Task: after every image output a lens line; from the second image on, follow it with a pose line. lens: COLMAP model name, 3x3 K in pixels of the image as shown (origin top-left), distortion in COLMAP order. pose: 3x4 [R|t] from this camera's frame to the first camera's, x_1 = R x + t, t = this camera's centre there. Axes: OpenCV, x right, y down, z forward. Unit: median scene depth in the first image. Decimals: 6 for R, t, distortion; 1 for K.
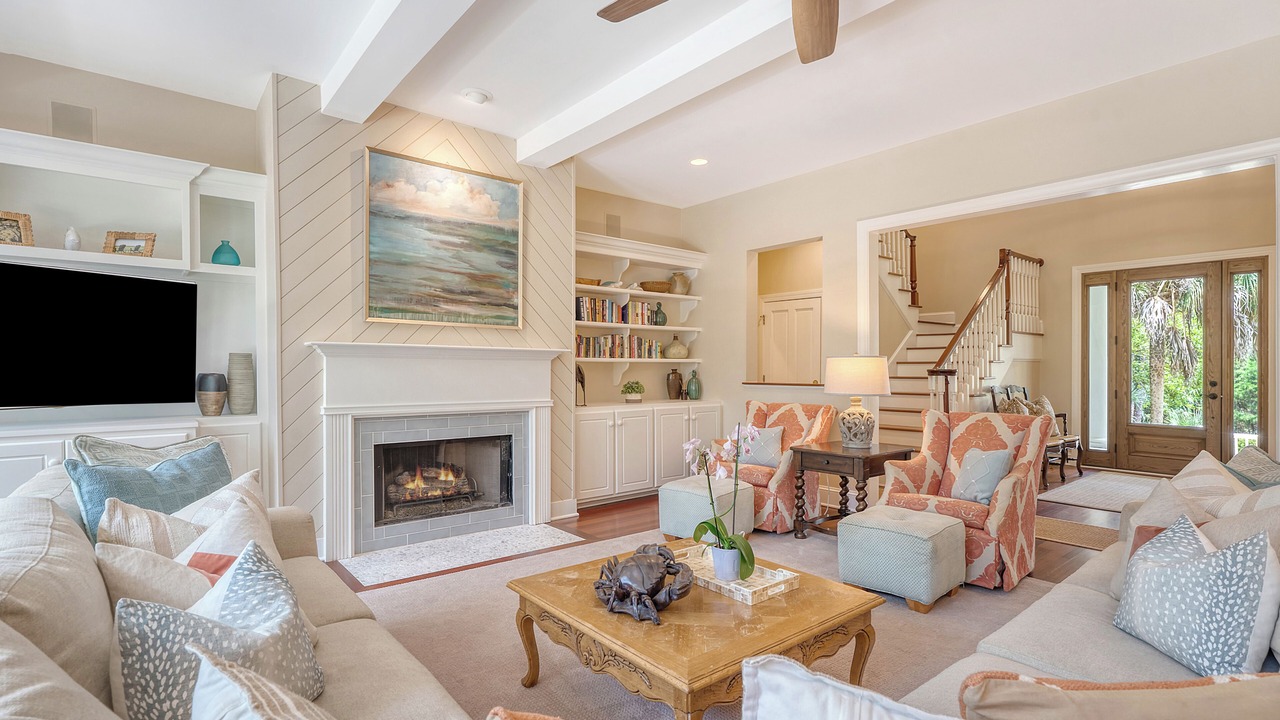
lens RADIAL K [[611.0, 0, 640.0], [0, 611.0, 360.0], [0, 0, 1]] dist [-0.000135, -0.000051]
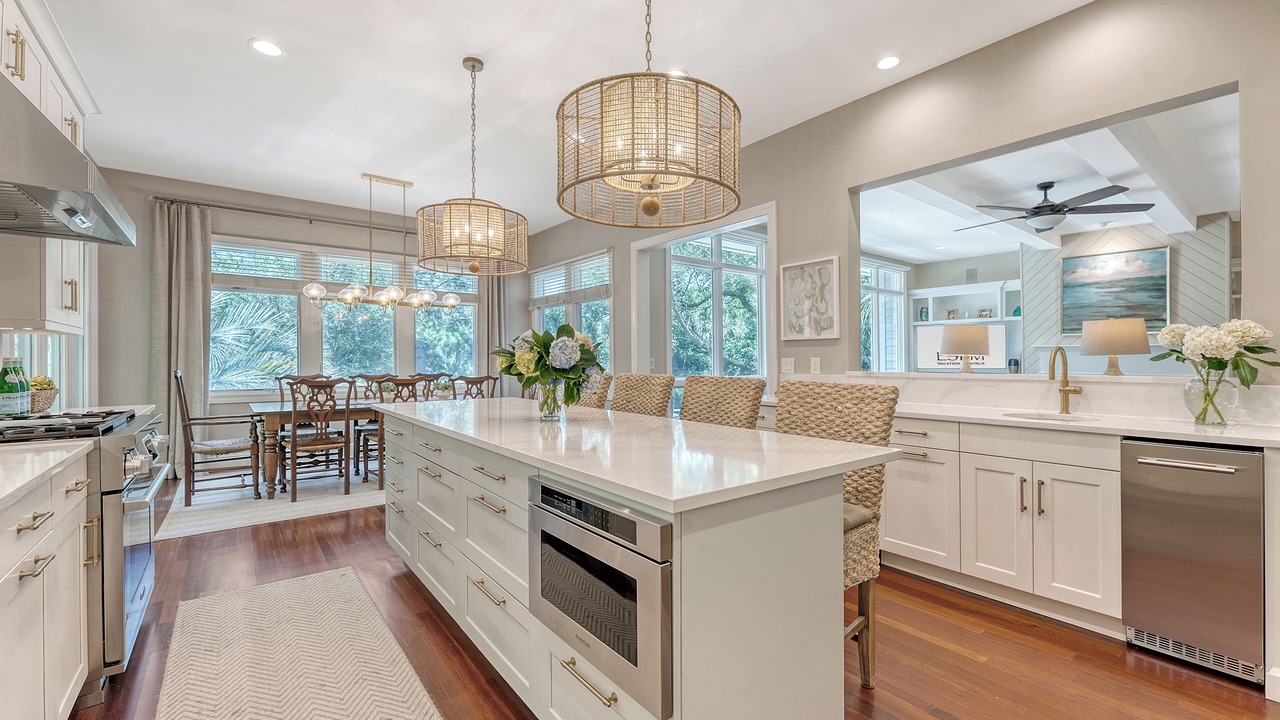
lens RADIAL K [[525.9, 0, 639.0], [0, 525.9, 352.2], [0, 0, 1]] dist [-0.000936, -0.000156]
pose [[-0.025709, -0.016513, -0.999533, 1.416979], [0.009253, 0.999817, -0.016756, 0.015743], [0.999627, -0.009680, -0.025552, -0.476053]]
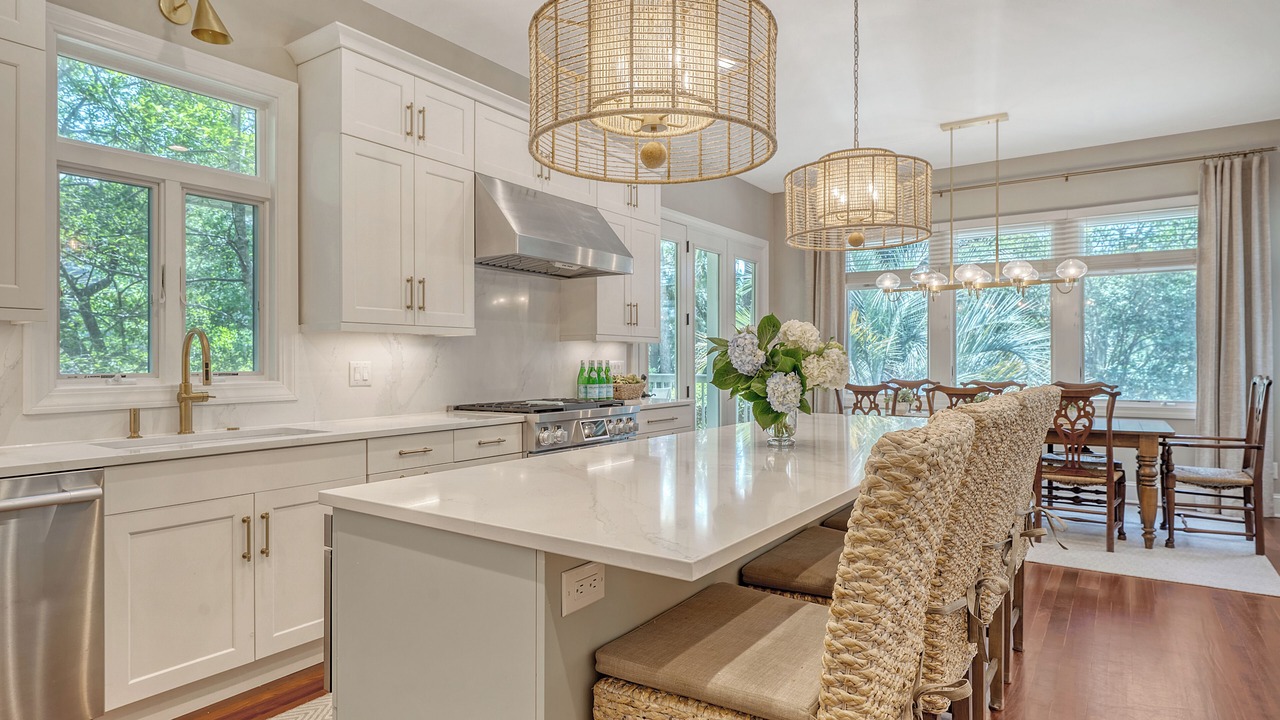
lens RADIAL K [[701.4, 0, 639.0], [0, 701.4, 366.0], [0, 0, 1]] dist [-0.001526, -0.000110]
pose [[-0.962257, -0.001210, -0.272140, 1.096400], [-0.000333, 0.999995, -0.003267, 0.018142], [0.272142, -0.003053, -0.962252, -0.061395]]
